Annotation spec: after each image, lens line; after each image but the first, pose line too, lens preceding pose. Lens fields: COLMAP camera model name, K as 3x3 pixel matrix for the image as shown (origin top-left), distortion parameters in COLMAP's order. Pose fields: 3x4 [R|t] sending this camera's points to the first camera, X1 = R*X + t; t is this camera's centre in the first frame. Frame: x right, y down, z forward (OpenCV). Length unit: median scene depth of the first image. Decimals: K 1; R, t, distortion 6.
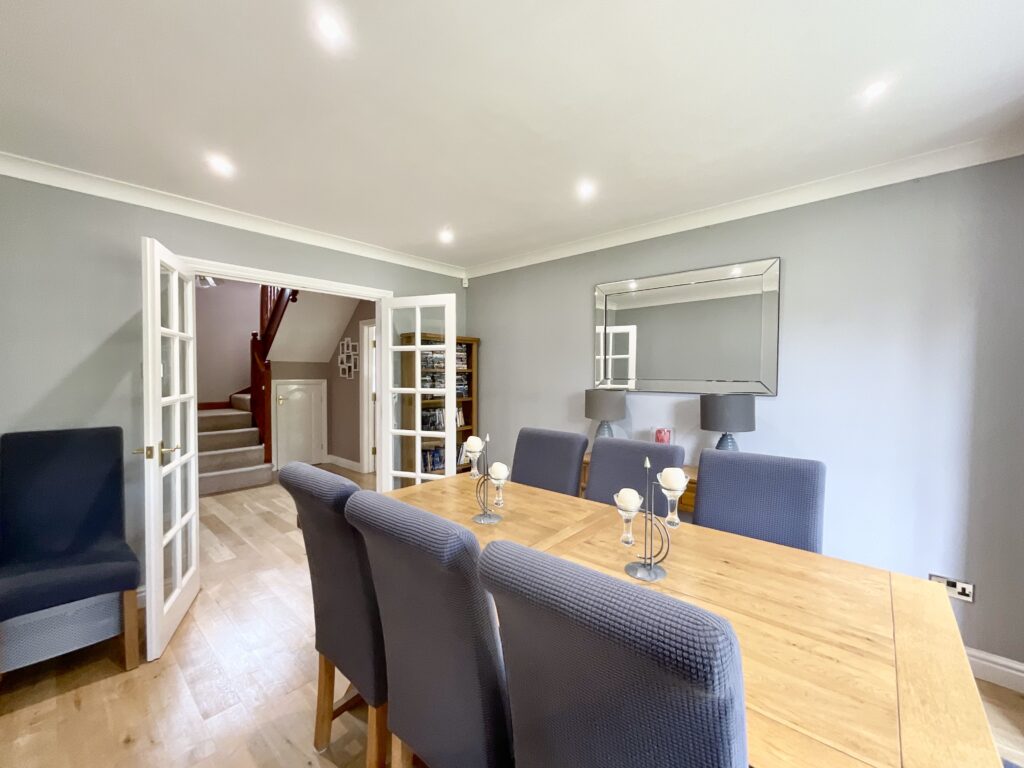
lens RADIAL K [[415.5, 0, 507.1], [0, 415.5, 382.3], [0, 0, 1]] dist [0.002164, 0.000169]
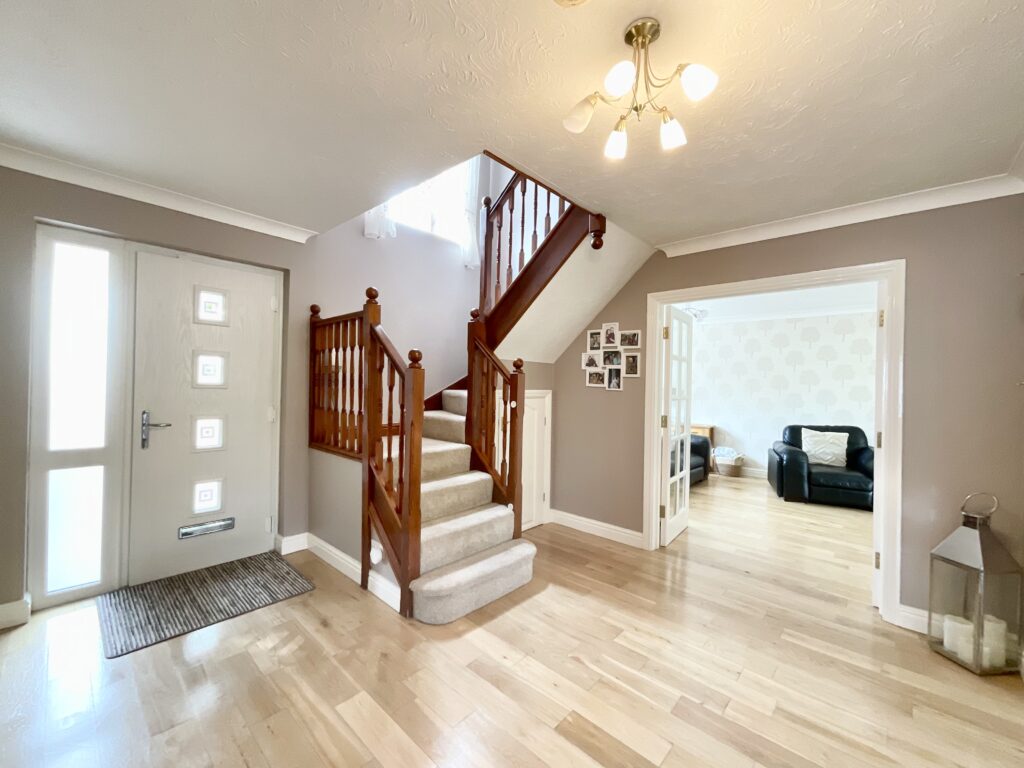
lens RADIAL K [[415.5, 0, 514.6], [0, 415.5, 385.6], [0, 0, 1]] dist [0.002164, 0.000169]
pose [[0.999947, 0.010245, -0.001088, -0.526614], [-0.010261, 0.999822, -0.015846, -0.003851], [0.000925, 0.015857, 0.999874, 0.395455]]
